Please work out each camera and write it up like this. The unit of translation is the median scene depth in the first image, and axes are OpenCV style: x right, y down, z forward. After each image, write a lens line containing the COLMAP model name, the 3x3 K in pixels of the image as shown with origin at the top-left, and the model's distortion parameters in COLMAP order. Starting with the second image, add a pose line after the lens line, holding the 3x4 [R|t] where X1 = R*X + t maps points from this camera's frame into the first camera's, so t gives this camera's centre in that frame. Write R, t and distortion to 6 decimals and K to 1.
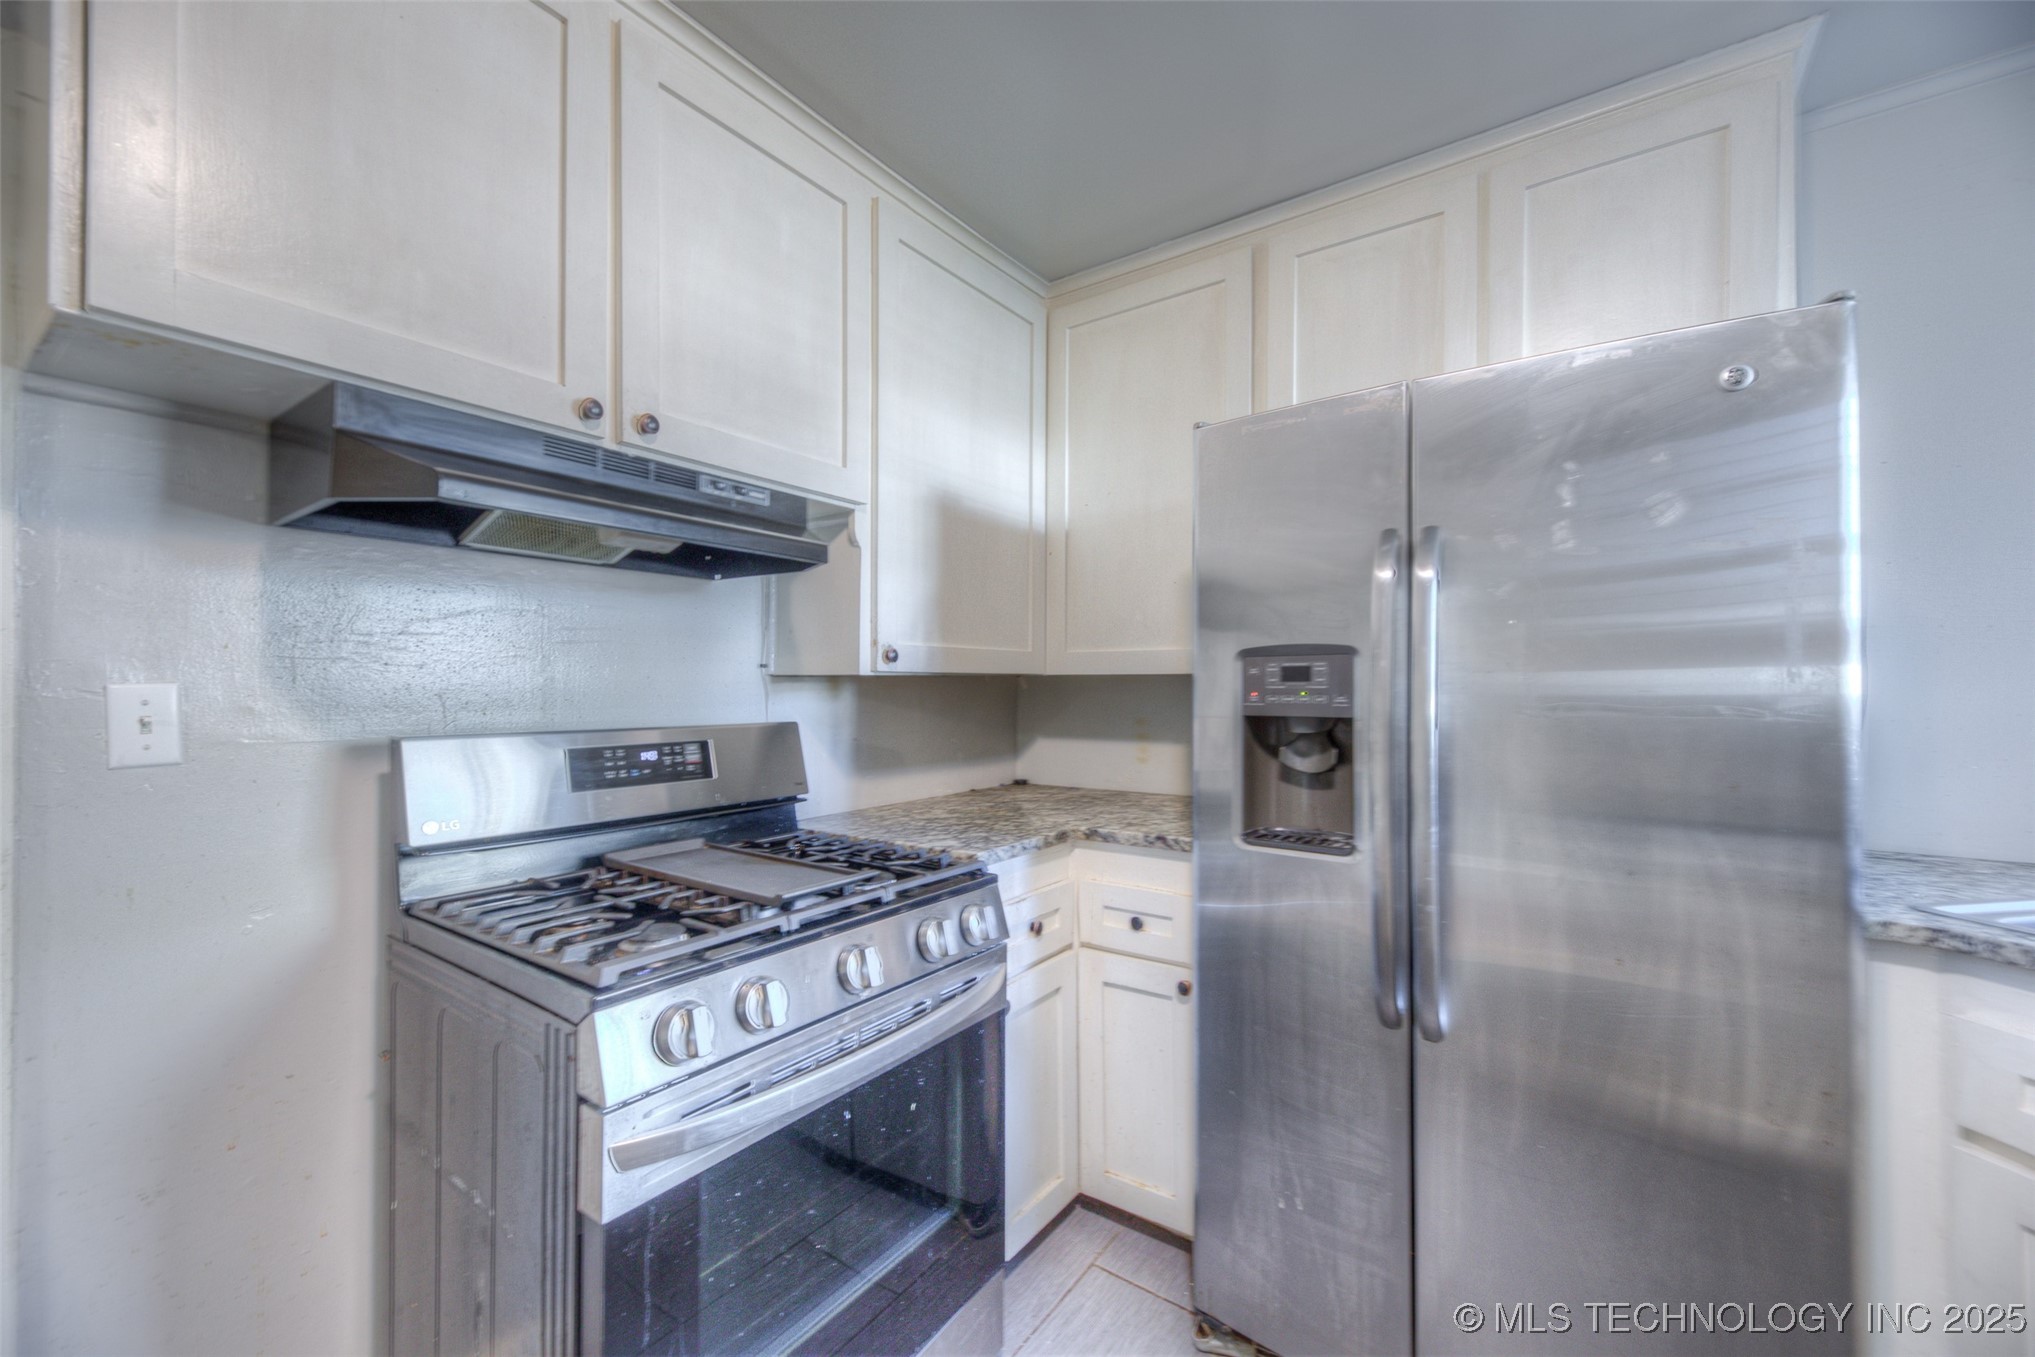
lens RADIAL K [[819.0, 0, 1018.3], [0, 819.0, 684.1], [0, 0, 1]] dist [0.007140, -0.001781]
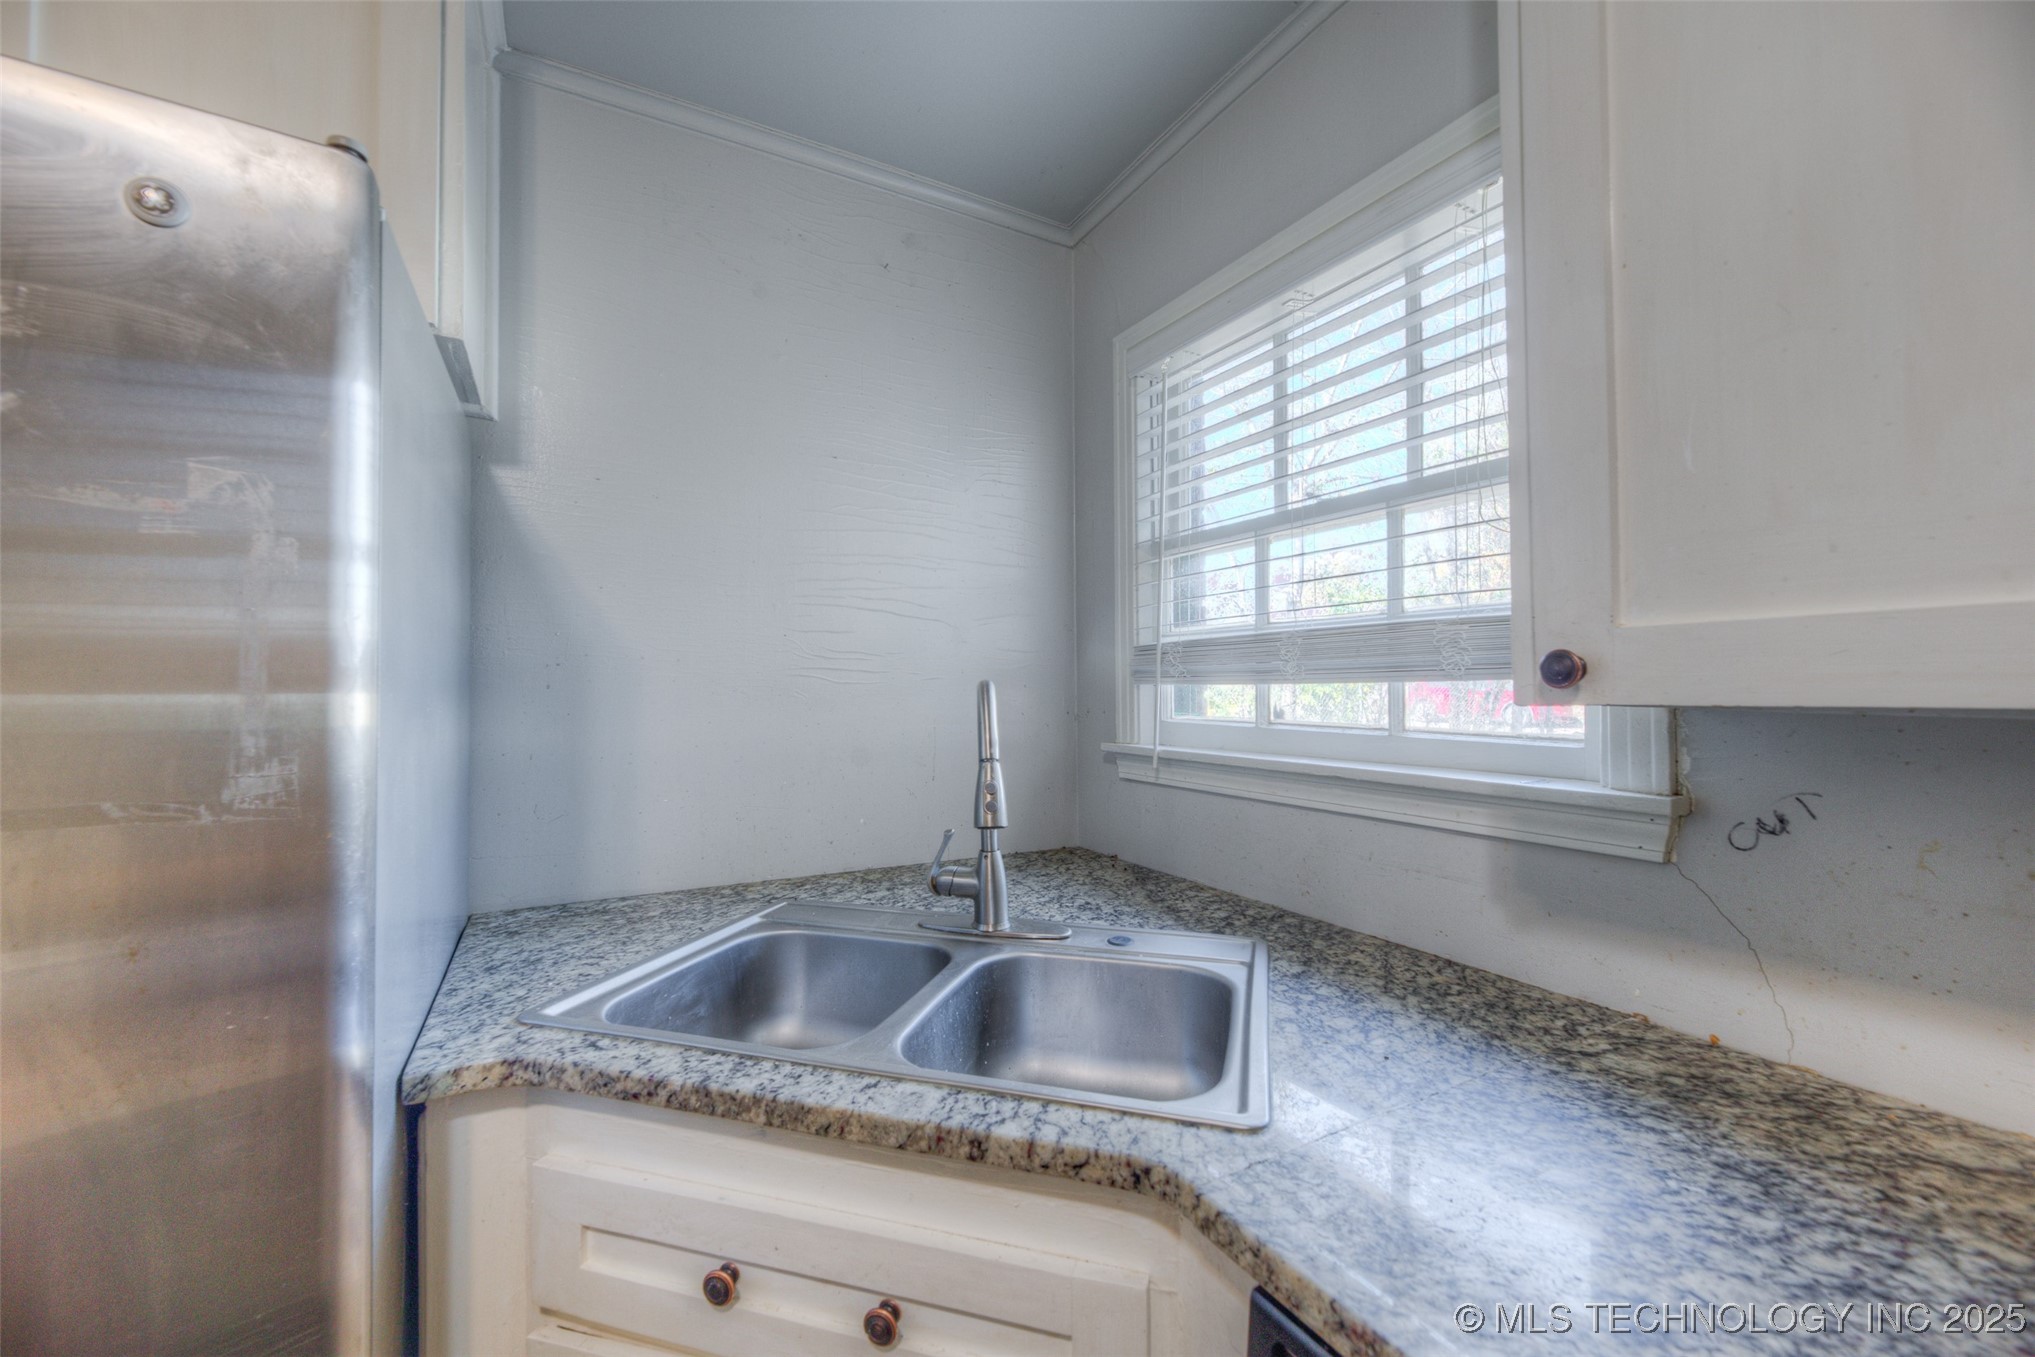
lens RADIAL K [[819.0, 0, 1014.9], [0, 819.0, 685.6], [0, 0, 1]] dist [0.007140, -0.001781]
pose [[0.449248, 0.002471, 0.893403, 0.471680], [-0.000074, 0.999996, -0.002728, -0.034299], [-0.893407, 0.001160, 0.449247, 0.178985]]
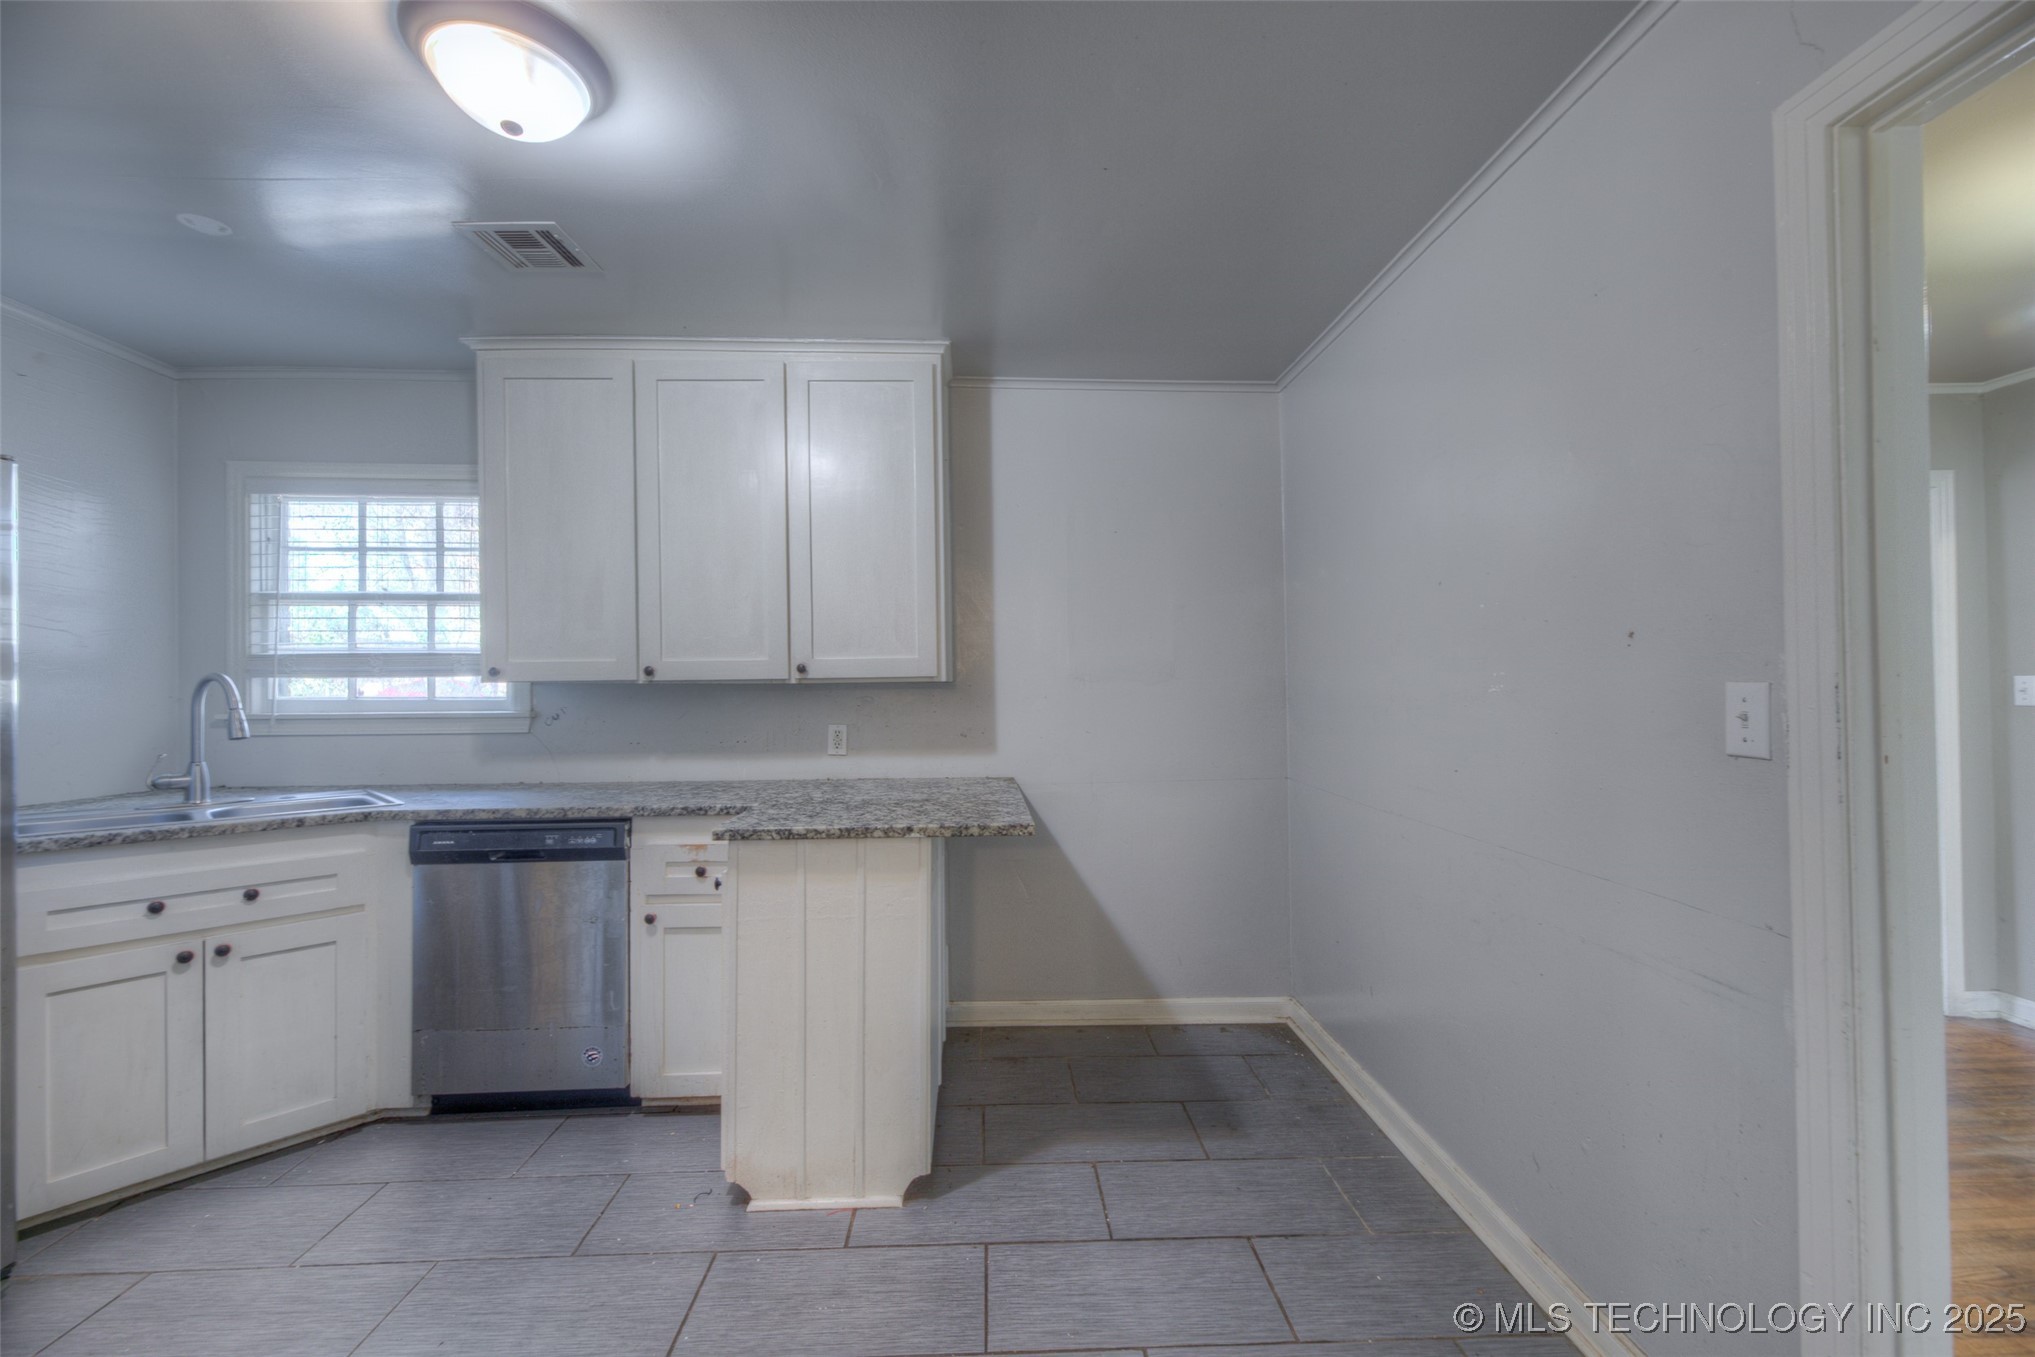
lens RADIAL K [[819.0, 0, 1022.3], [0, 819.0, 677.8], [0, 0, 1]] dist [0.007140, -0.001781]
pose [[-0.608999, 0.017796, 0.792971, -1.039286], [0.006683, 0.999828, -0.017305, 0.005121], [-0.793143, -0.005239, -0.609013, 0.282503]]
